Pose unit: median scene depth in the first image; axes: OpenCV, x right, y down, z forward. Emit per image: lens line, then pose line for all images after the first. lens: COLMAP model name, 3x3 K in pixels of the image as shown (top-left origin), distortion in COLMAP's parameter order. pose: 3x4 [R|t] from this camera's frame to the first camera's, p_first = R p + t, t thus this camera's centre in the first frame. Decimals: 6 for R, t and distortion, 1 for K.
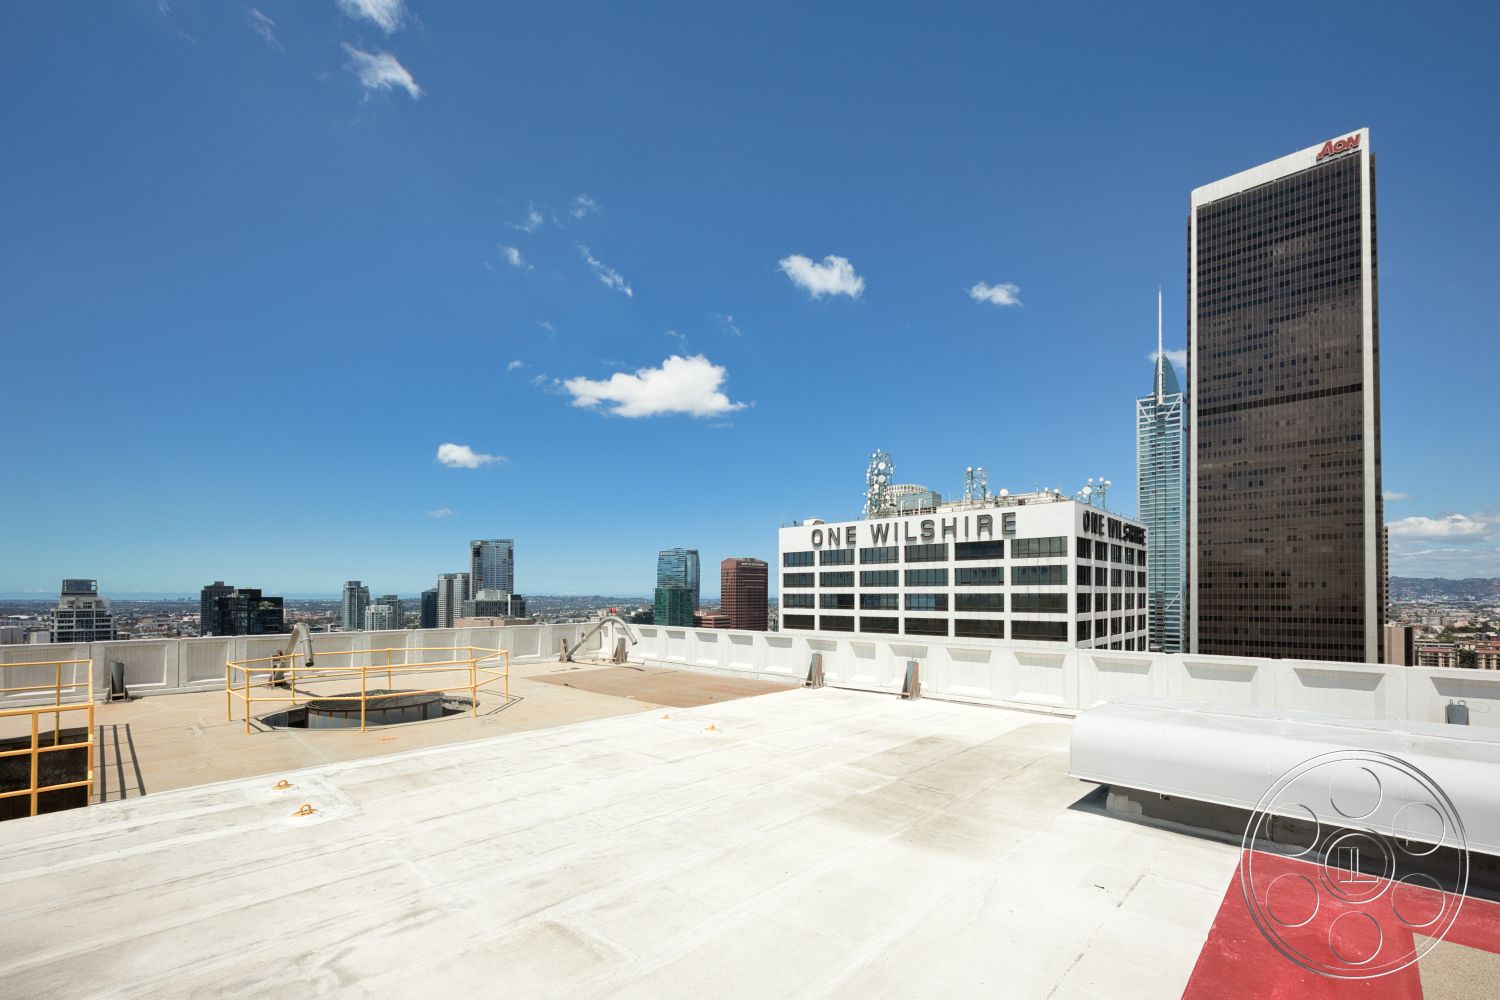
lens RADIAL K [[638.9, 0, 754.8], [0, 638.9, 589.1], [0, 0, 1]] dist [-0.000430, -0.000250]
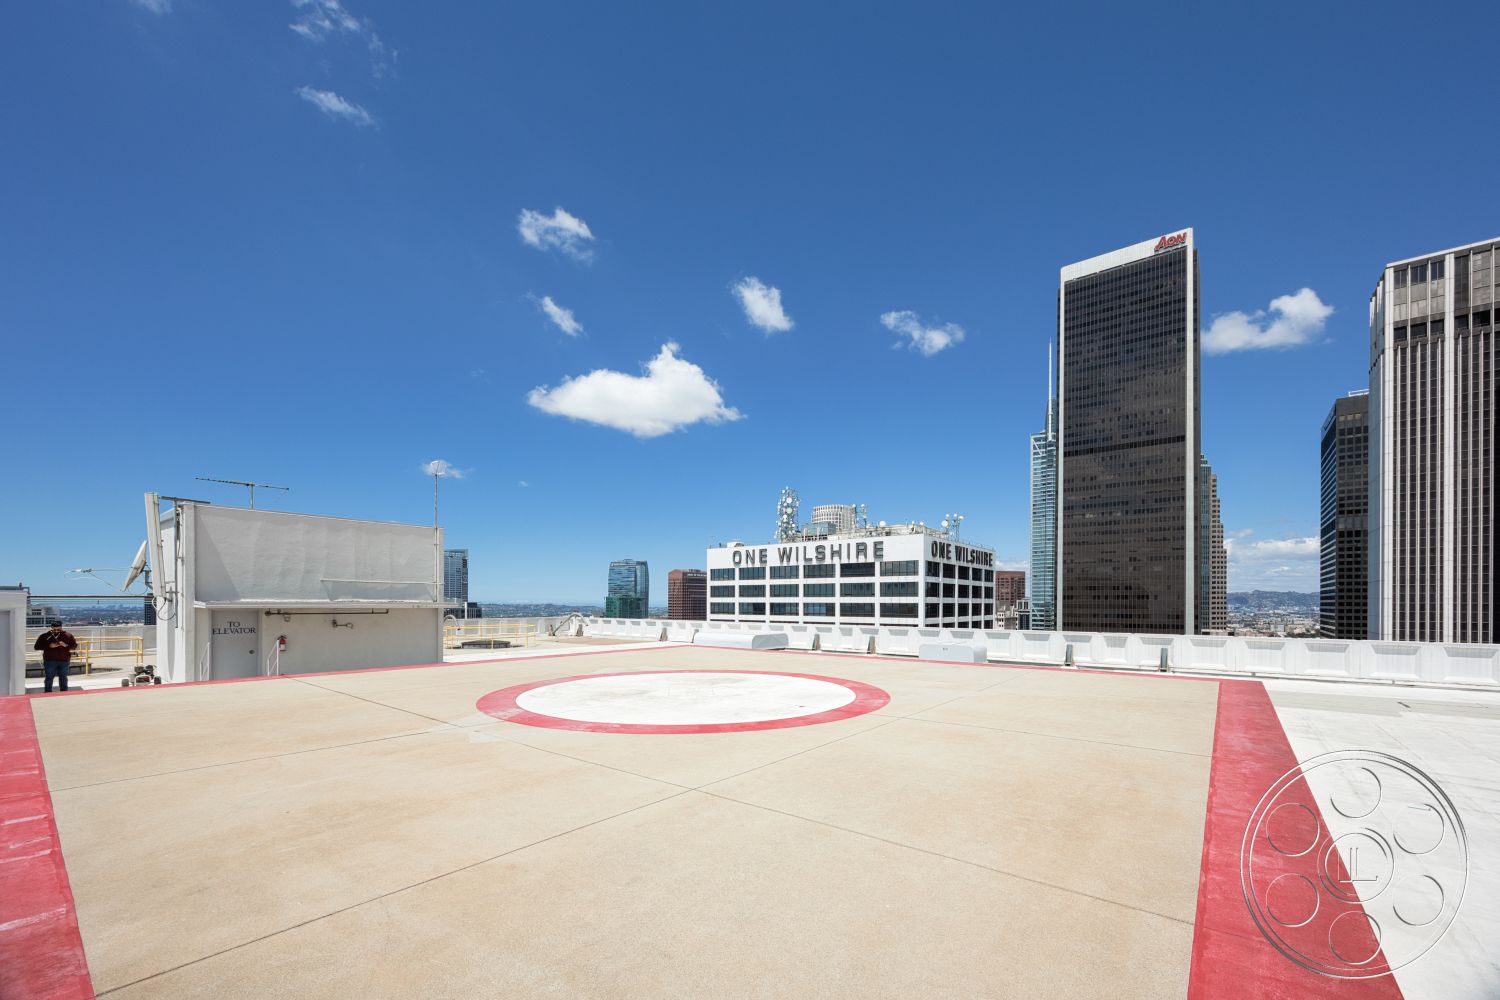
lens RADIAL K [[605.7, 0, 757.6], [0, 605.7, 604.3], [0, 0, 1]] dist [-0.002447, -0.000157]
pose [[0.995970, 0.003976, 0.089604, 0.031193], [-0.004905, 0.999936, 0.010155, -0.001528], [-0.089558, -0.010554, 0.995926, -0.167727]]
